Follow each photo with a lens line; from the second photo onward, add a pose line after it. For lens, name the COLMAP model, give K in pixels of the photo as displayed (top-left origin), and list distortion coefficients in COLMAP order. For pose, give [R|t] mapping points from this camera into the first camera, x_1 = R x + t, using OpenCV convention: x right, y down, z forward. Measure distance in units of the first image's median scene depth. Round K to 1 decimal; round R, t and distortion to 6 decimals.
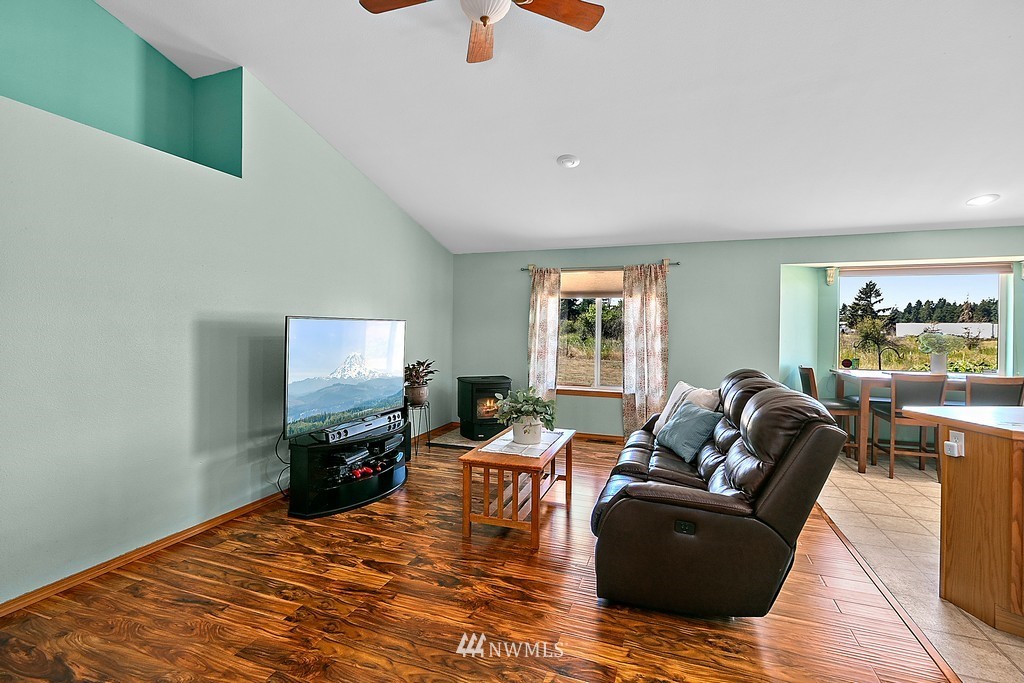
lens RADIAL K [[476.4, 0, 512.1], [0, 476.4, 332.0], [0, 0, 1]] dist [-0.001339, 0.000282]
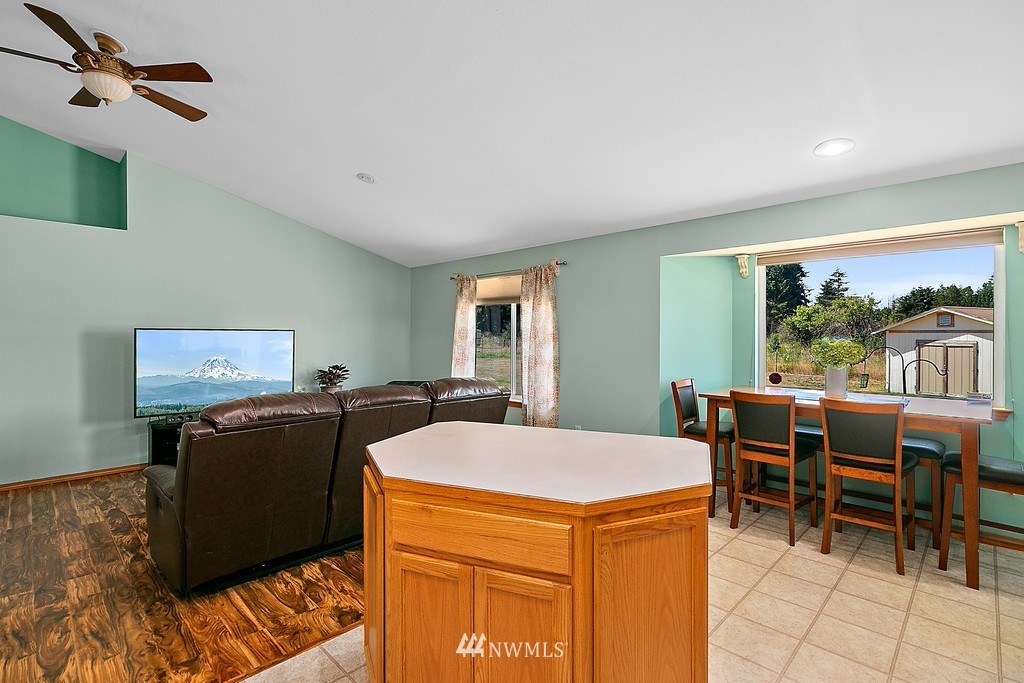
lens RADIAL K [[488.1, 0, 512.0], [0, 488.1, 341.5], [0, 0, 1]] dist [-0.002479, 0.000235]
pose [[0.904219, -0.003691, -0.427053, 0.717763], [0.006328, 0.999969, 0.004757, 0.000714], [0.427022, -0.007004, 0.904214, 0.121512]]
